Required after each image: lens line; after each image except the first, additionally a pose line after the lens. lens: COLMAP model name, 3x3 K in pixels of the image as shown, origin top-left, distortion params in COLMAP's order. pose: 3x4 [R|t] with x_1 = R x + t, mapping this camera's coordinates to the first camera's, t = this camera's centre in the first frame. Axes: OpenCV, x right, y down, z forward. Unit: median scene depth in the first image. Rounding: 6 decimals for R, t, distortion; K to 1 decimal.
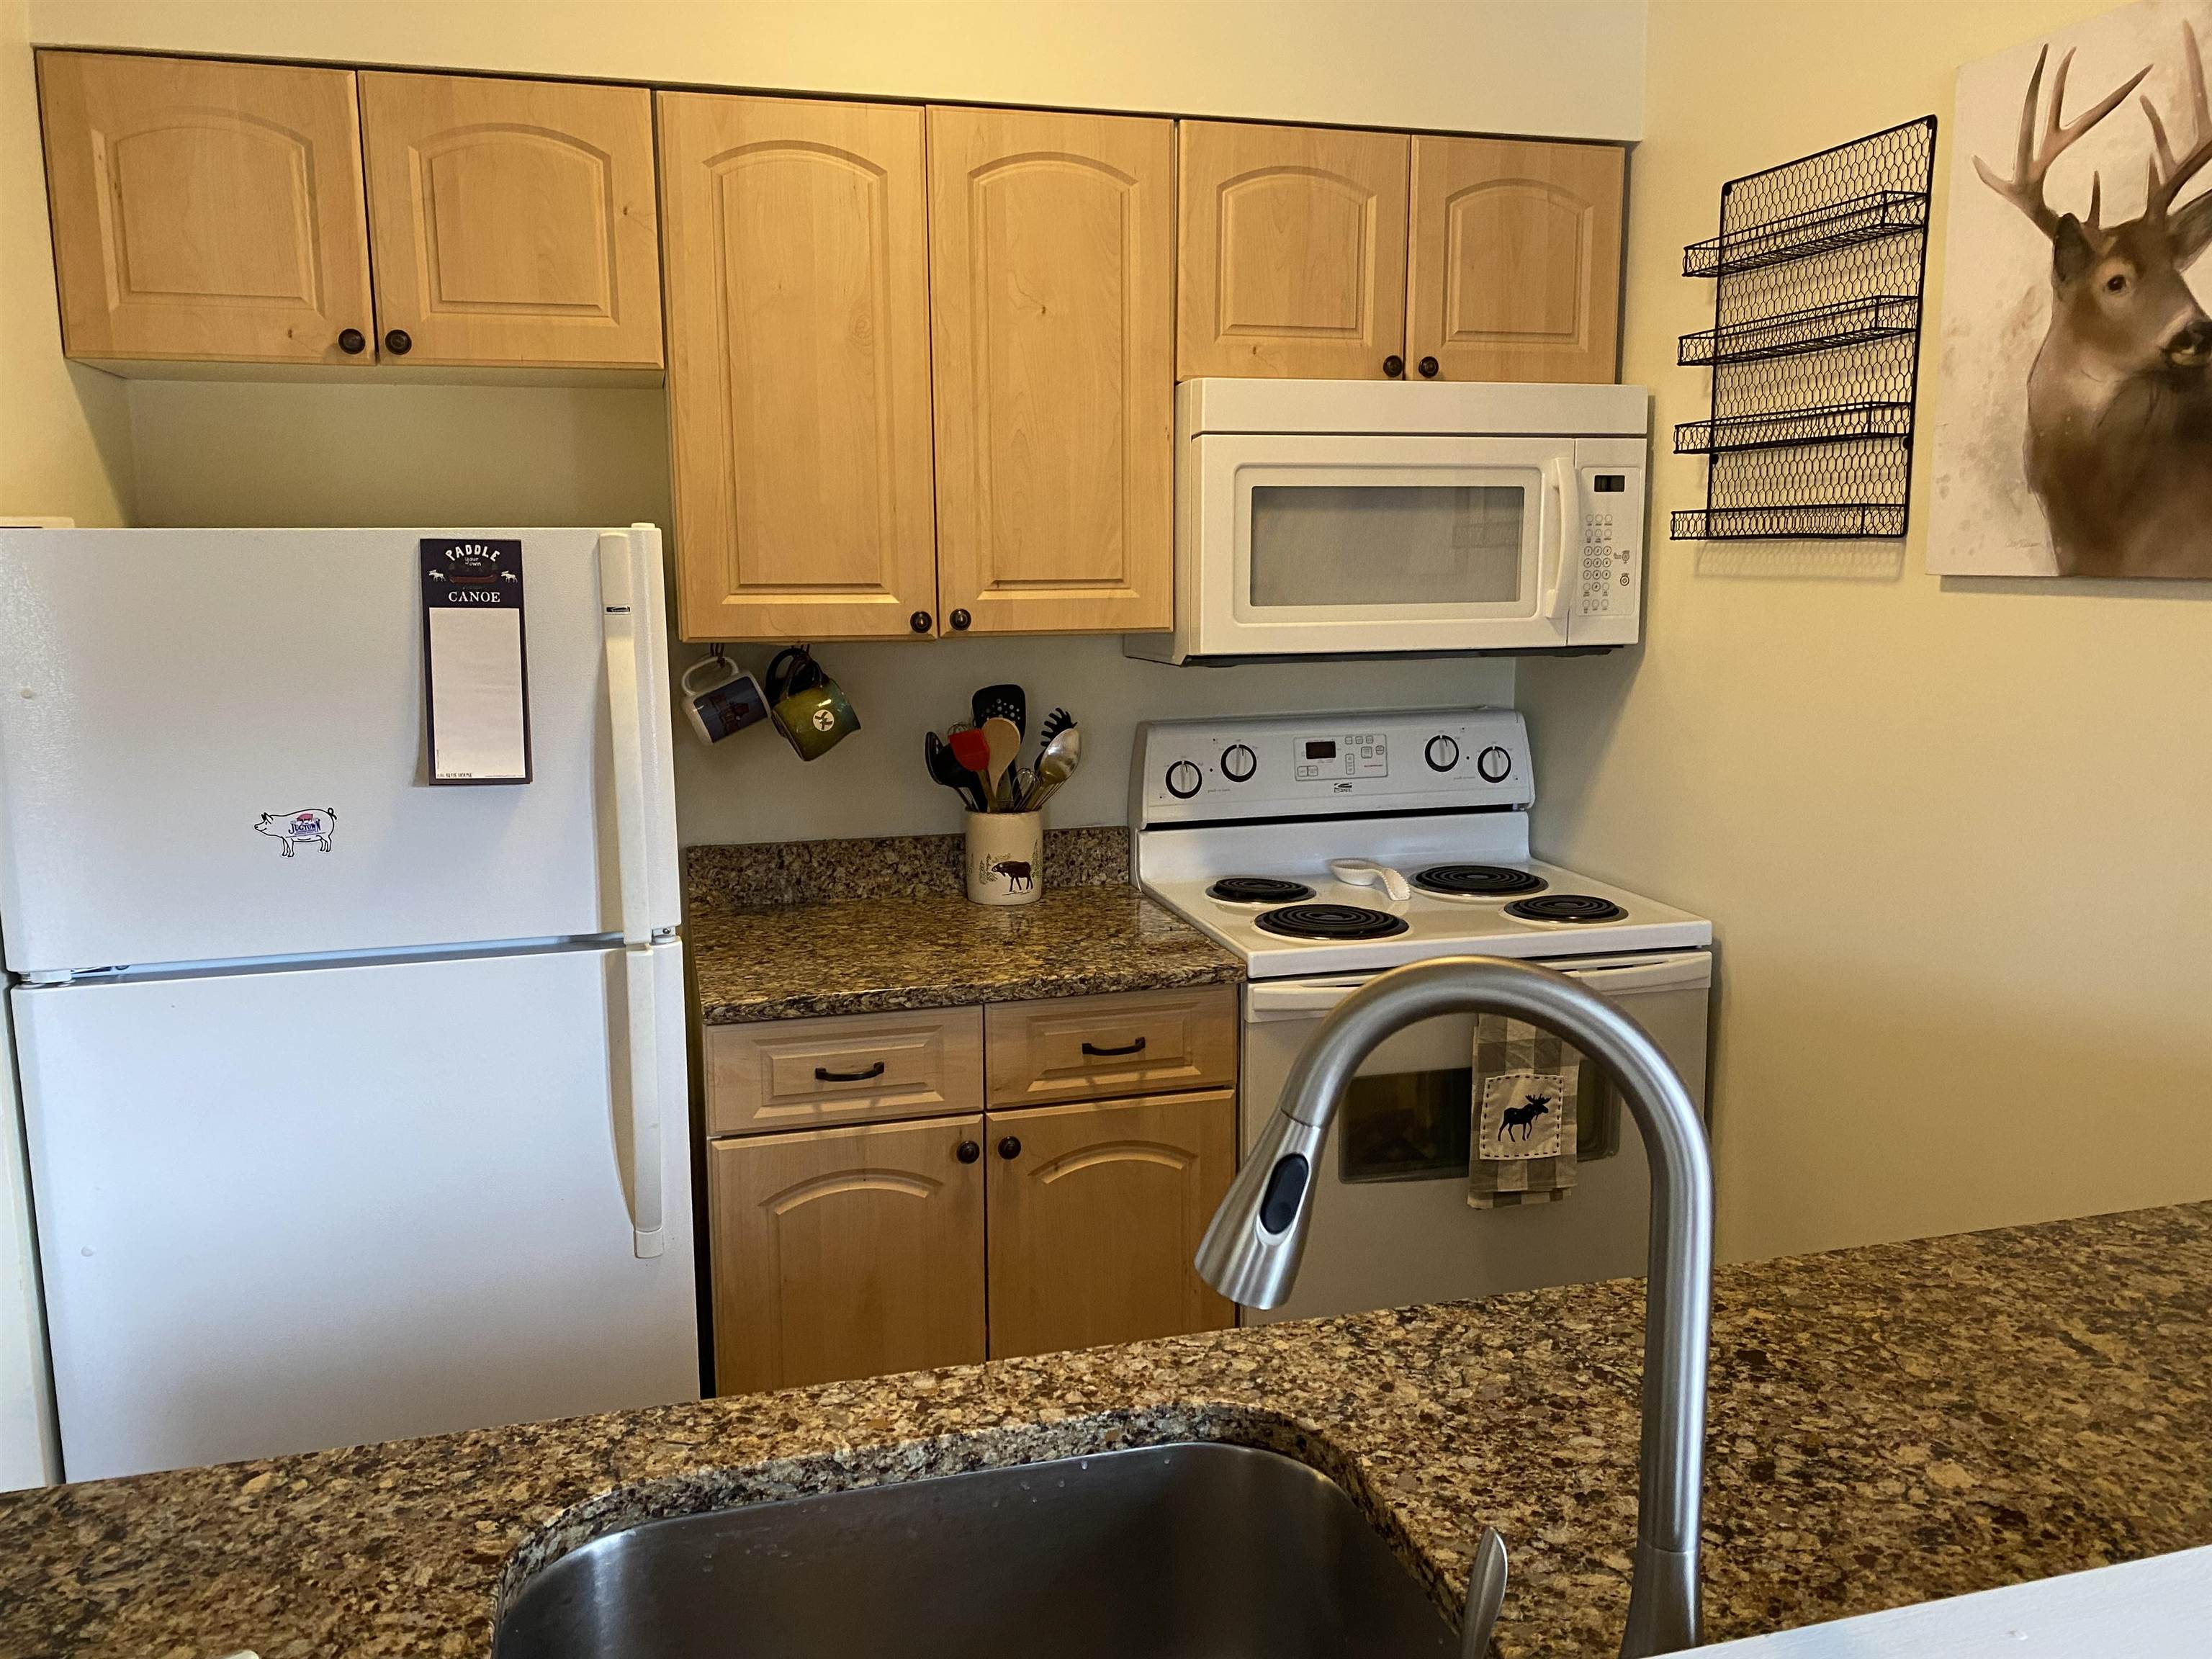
lens RADIAL K [[1683.1, 0, 1112.3], [0, 1683.1, 821.4], [0, 0, 1]] dist [0.028795, -0.024005]
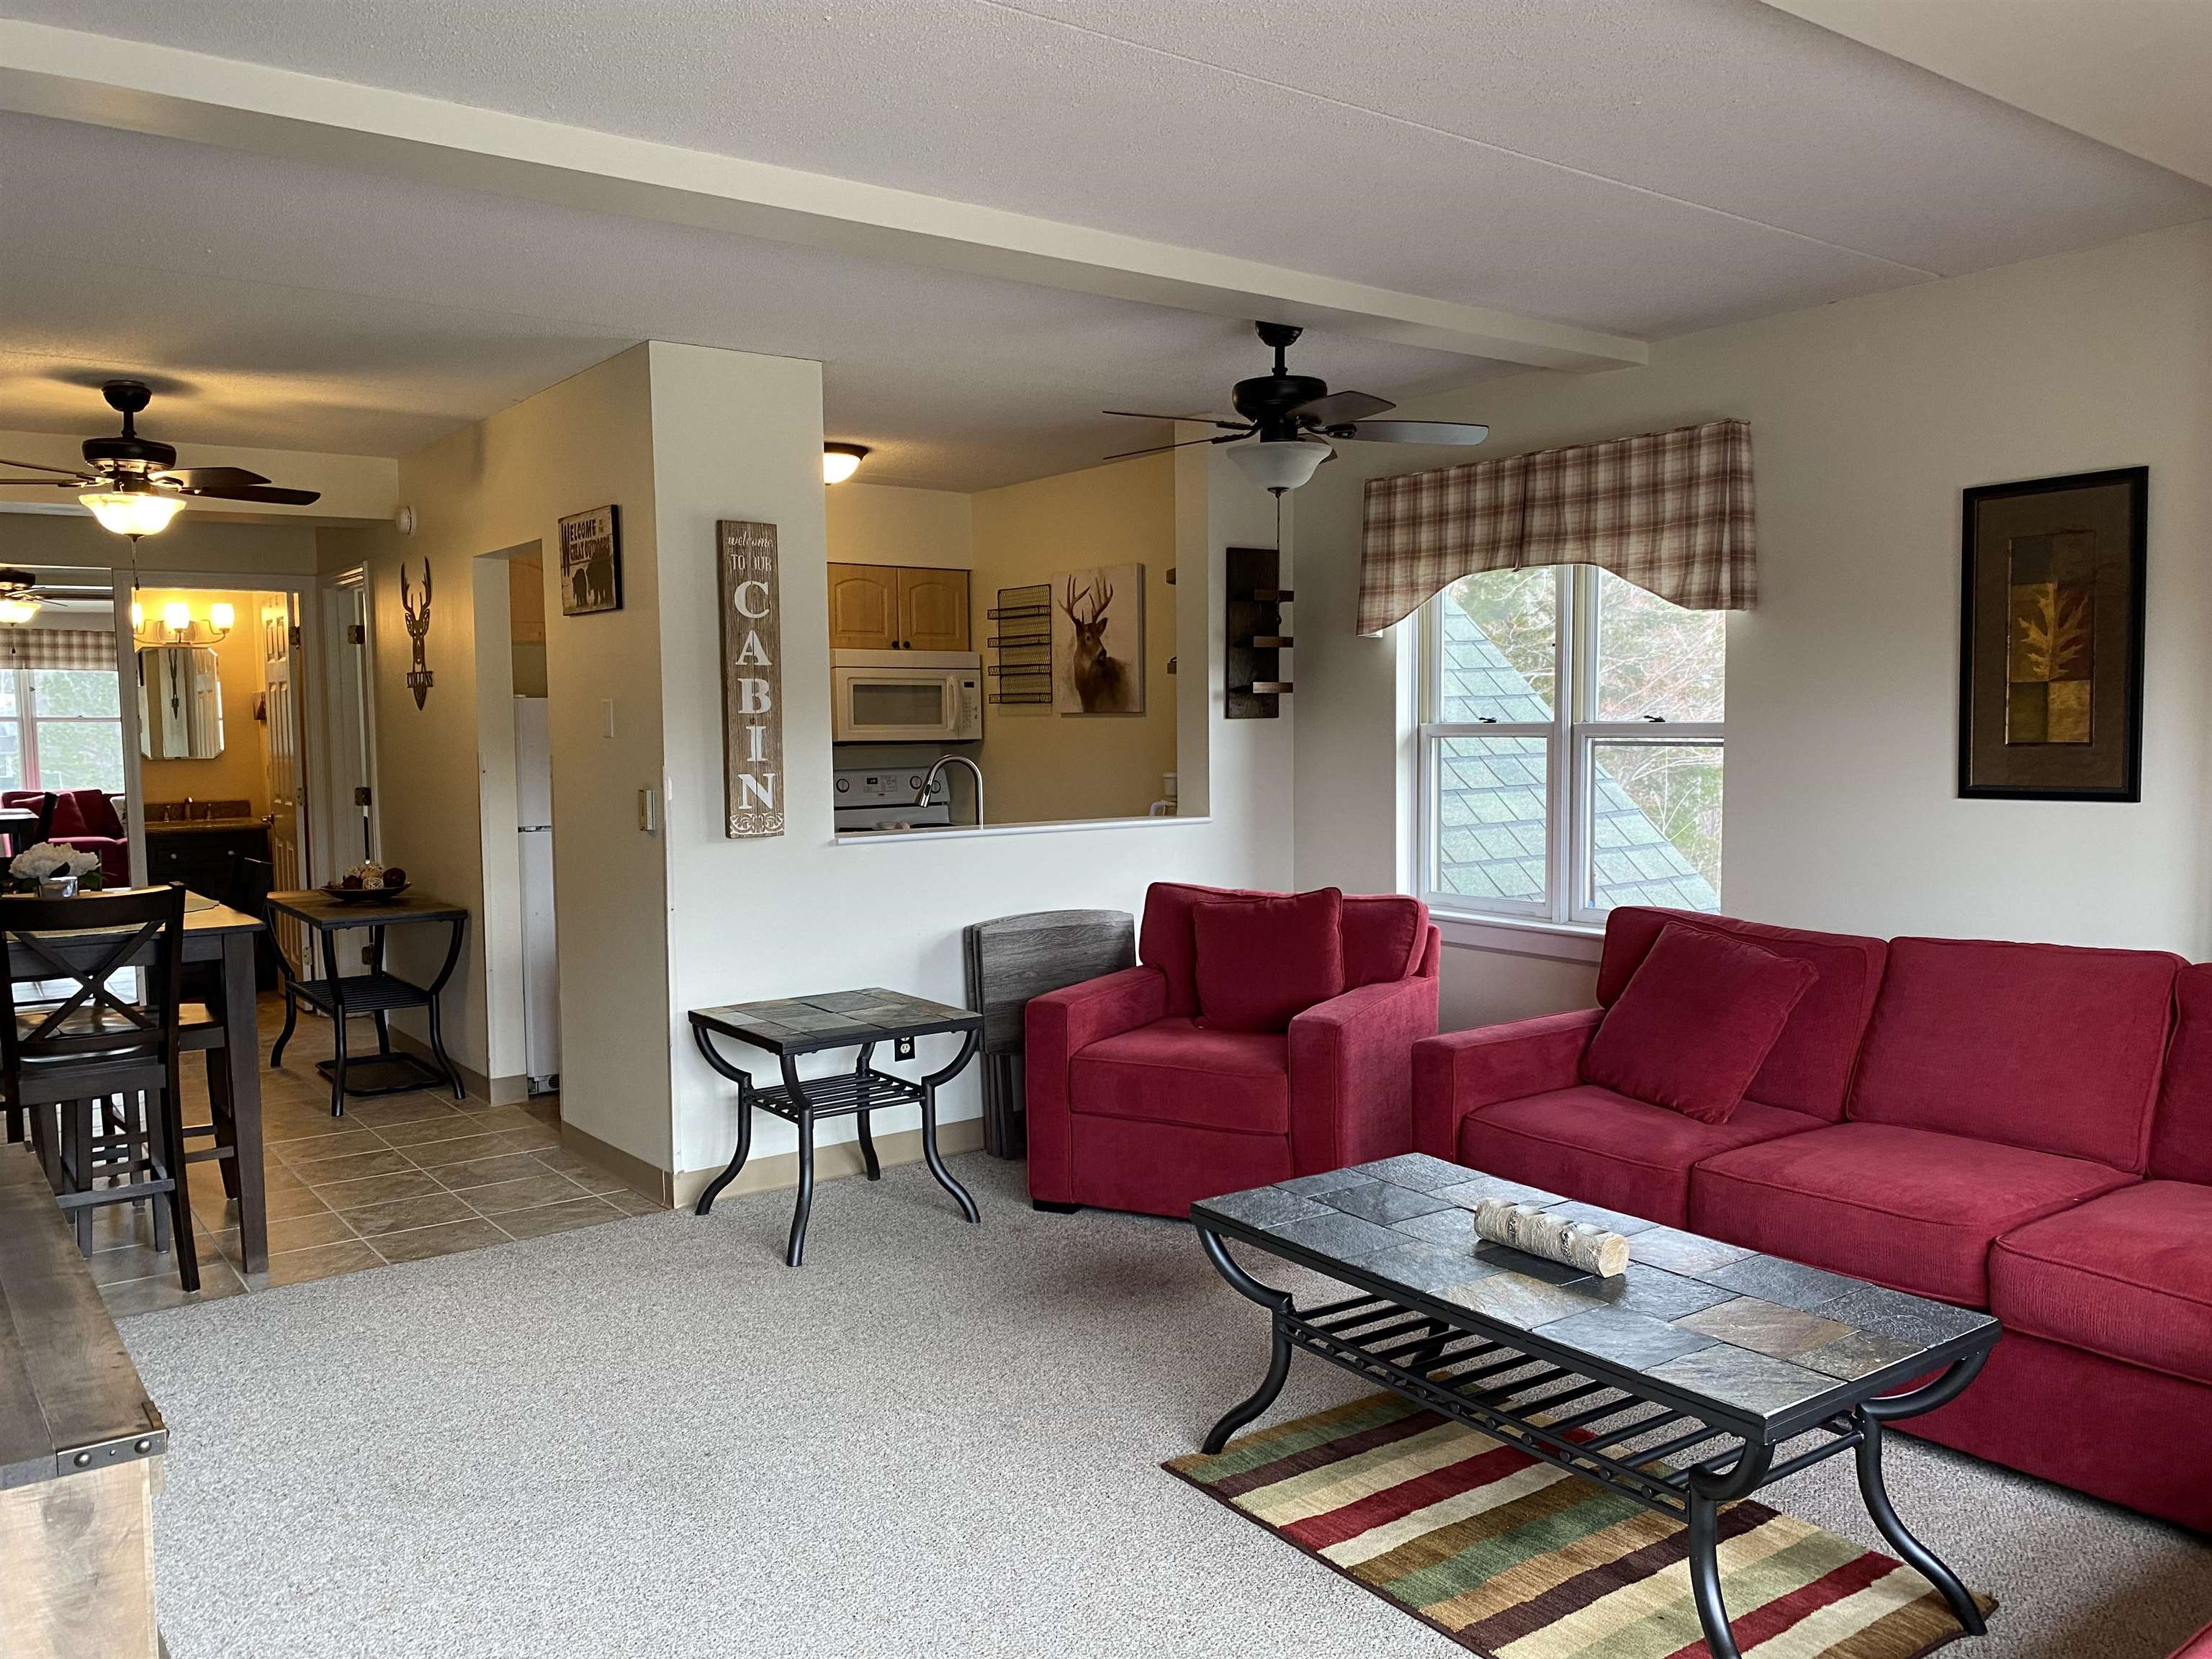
lens RADIAL K [[1722.6, 0, 1106.0], [0, 1722.6, 829.5], [0, 0, 1]] dist [0.024082, -0.005911]
pose [[0.939805, -0.029933, 0.340398, -0.691256], [0.062007, 0.994557, -0.083738, 0.428666], [-0.336038, 0.099805, 0.936545, -2.523427]]
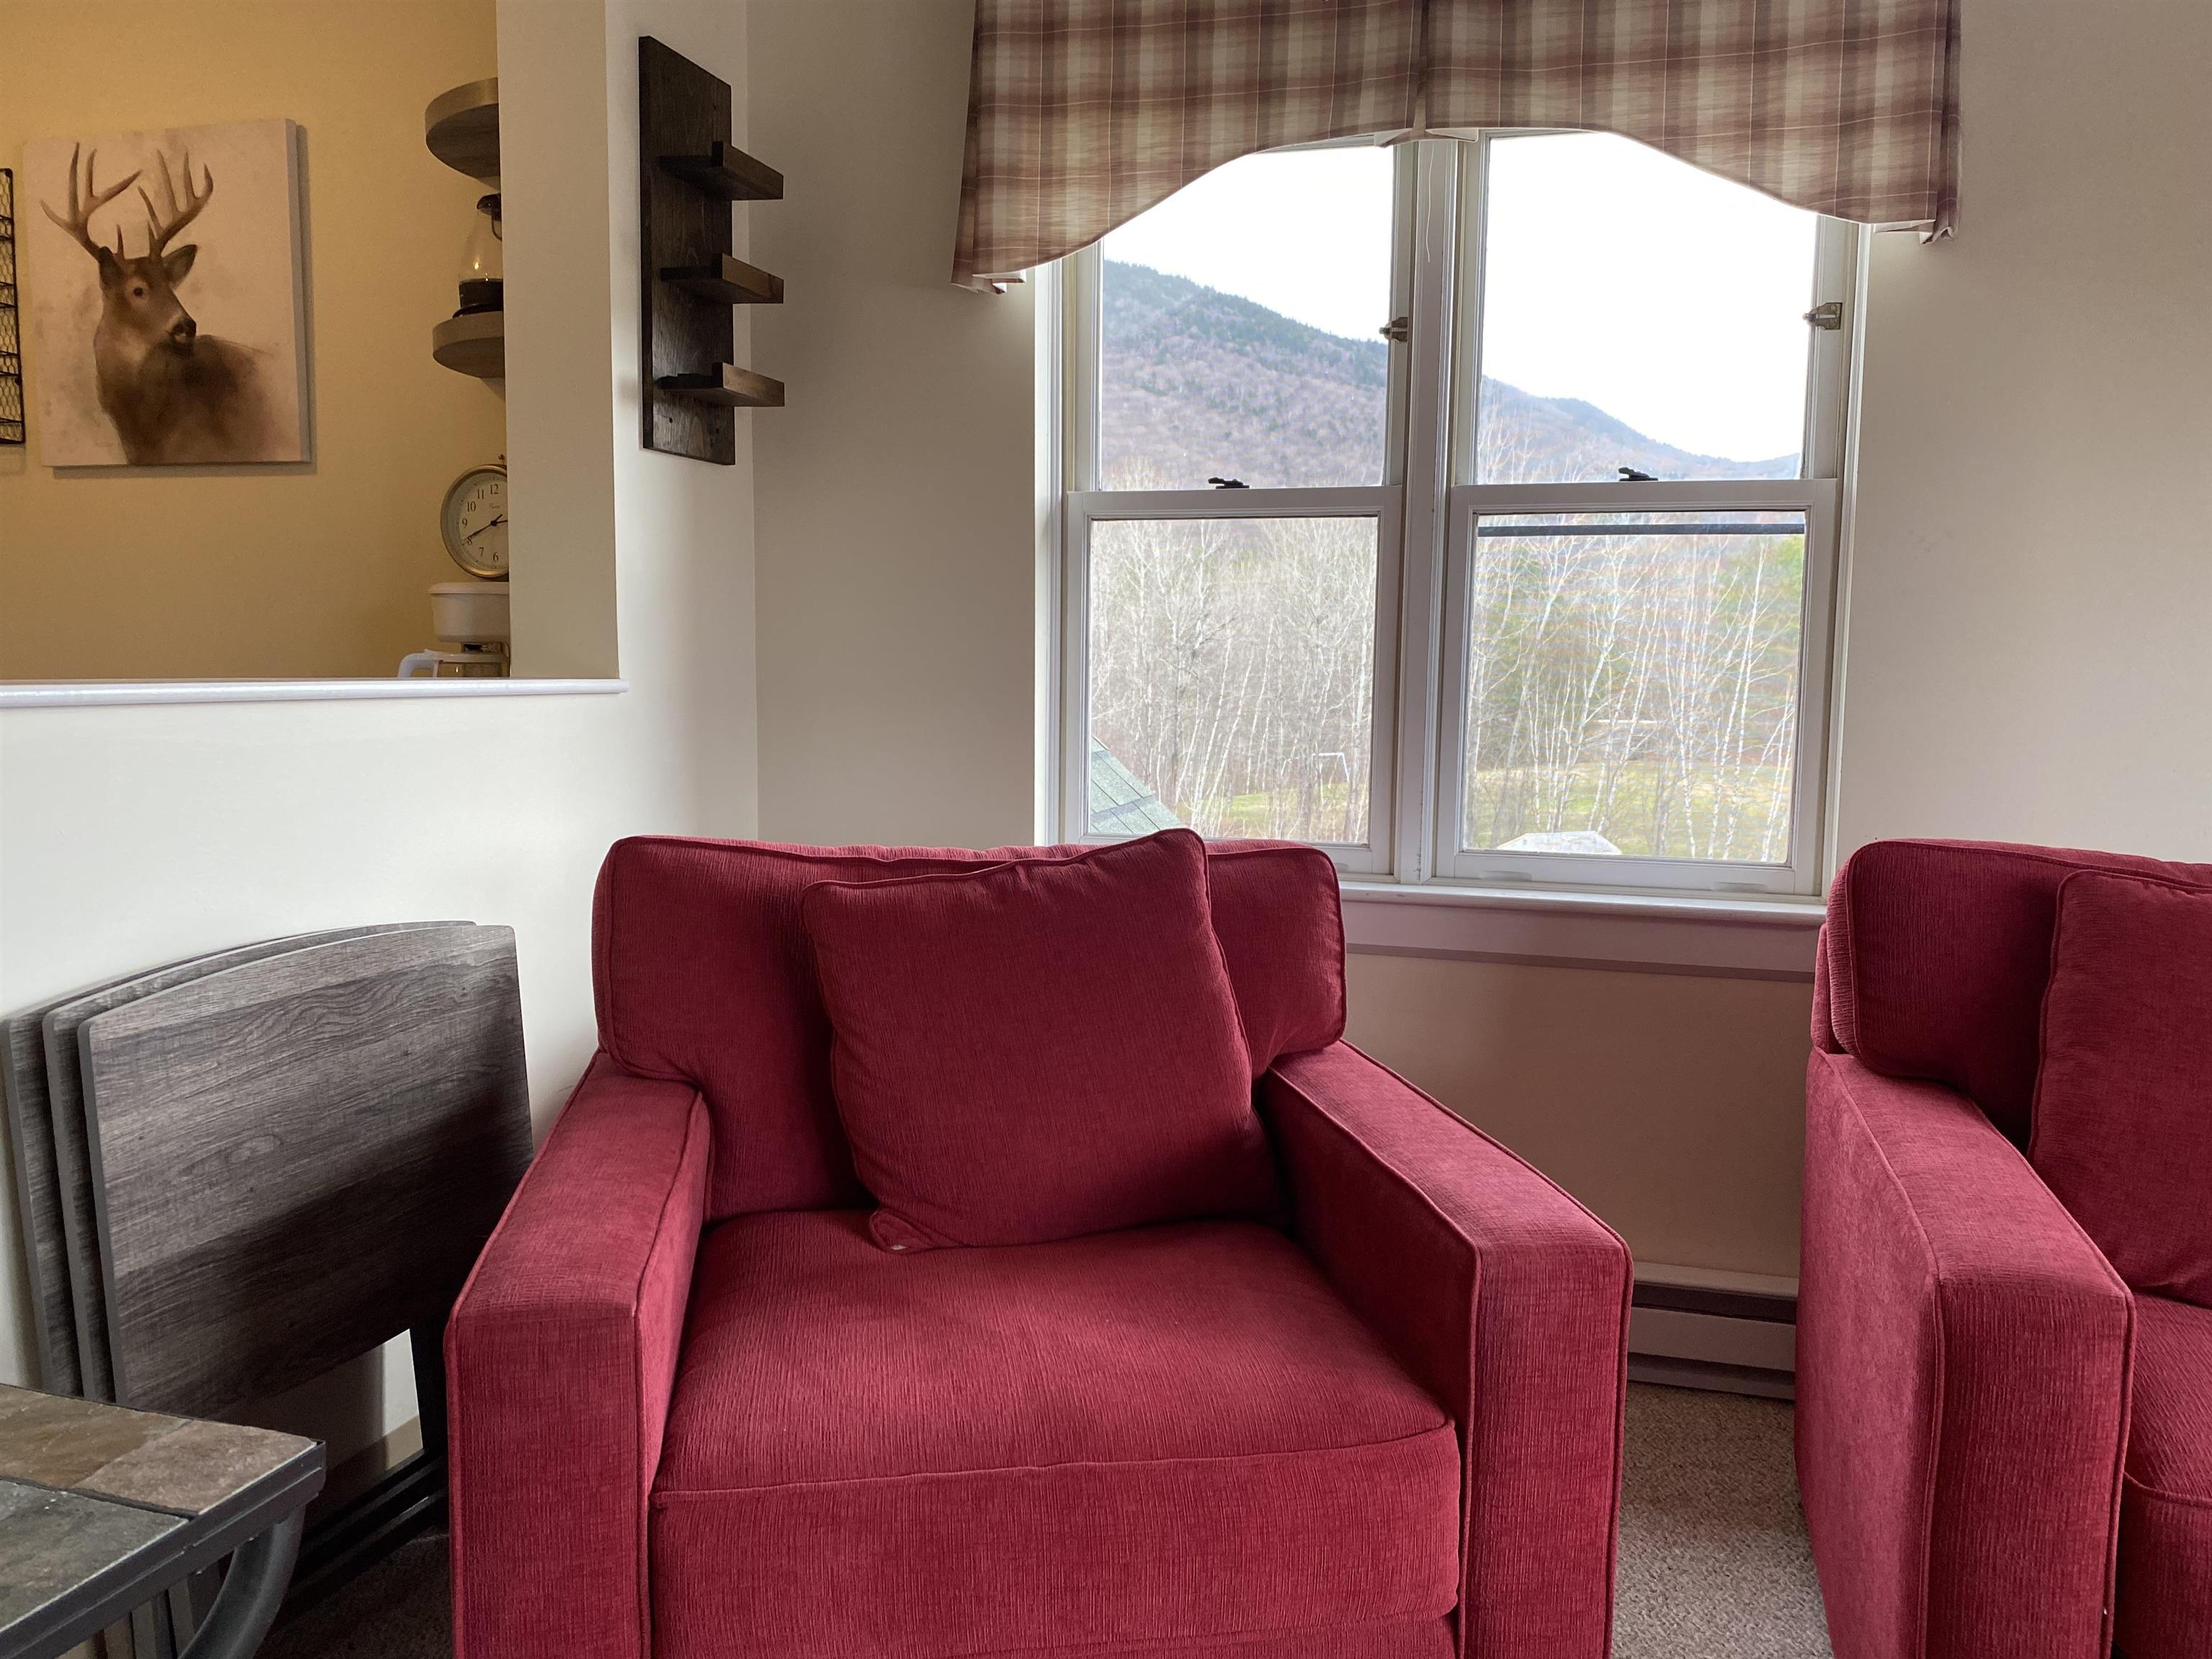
lens RADIAL K [[1683.1, 0, 1112.3], [0, 1683.1, 821.4], [0, 0, 1]] dist [0.028795, -0.024005]
pose [[0.537618, -0.068802, 0.840377, -0.335328], [0.117036, 0.993107, 0.006434, 0.298965], [-0.835026, 0.094895, 0.541965, -0.657838]]
